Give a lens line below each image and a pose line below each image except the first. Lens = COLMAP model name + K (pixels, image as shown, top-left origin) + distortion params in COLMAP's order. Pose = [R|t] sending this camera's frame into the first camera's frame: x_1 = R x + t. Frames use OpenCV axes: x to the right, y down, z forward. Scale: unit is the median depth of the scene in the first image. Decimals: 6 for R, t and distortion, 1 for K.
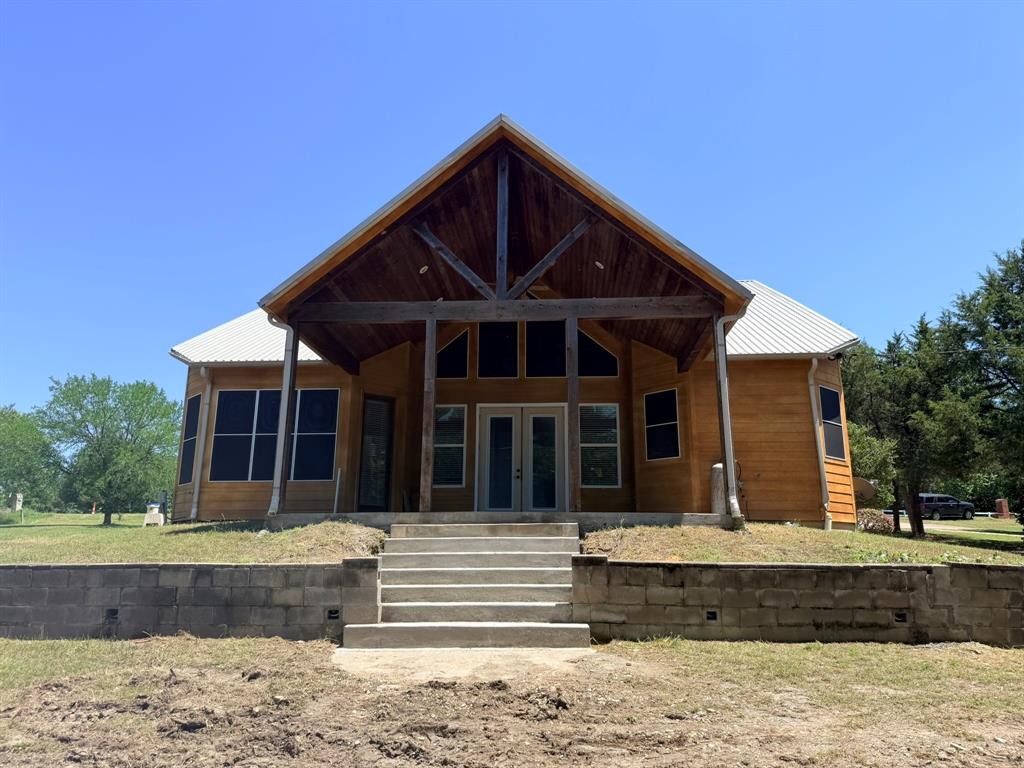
lens RADIAL K [[761.6, 0, 512.4], [0, 761.6, 381.4], [0, 0, 1]] dist [0.006005, -0.004204]
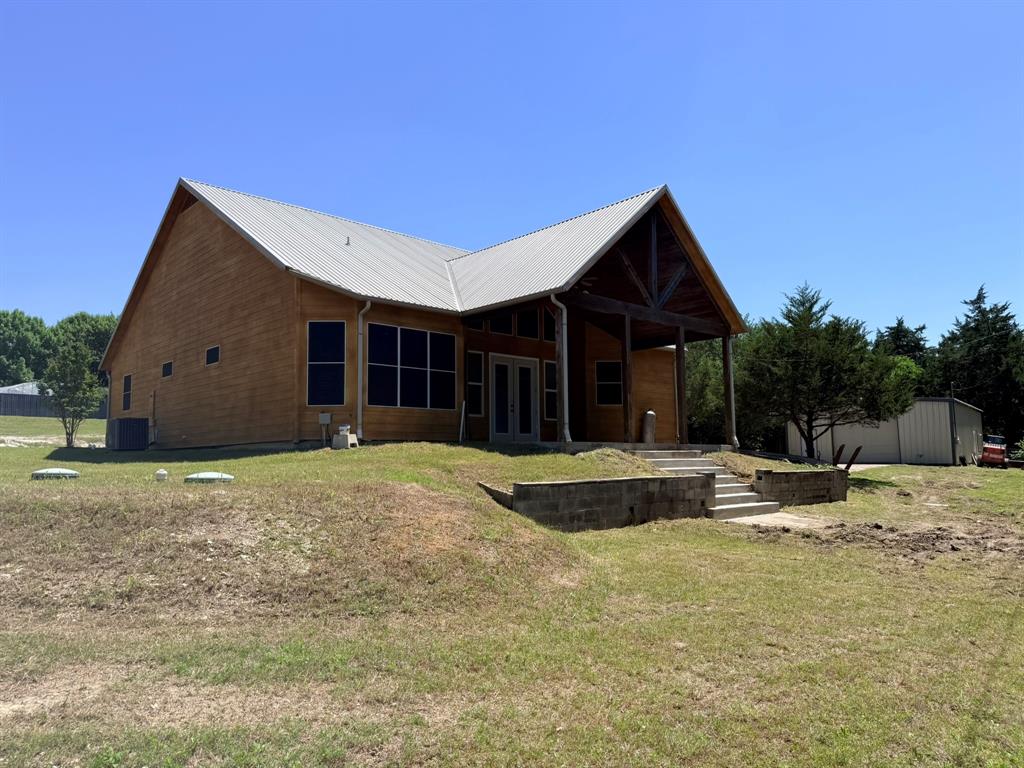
lens RADIAL K [[721.8, 0, 511.0], [0, 721.8, 385.5], [0, 0, 1]] dist [0.000332, -0.000246]
pose [[0.690090, 0.067876, 0.720534, -1.138107], [-0.156007, 0.986138, 0.056520, 0.011660], [-0.706709, -0.151412, 0.691112, 0.143189]]
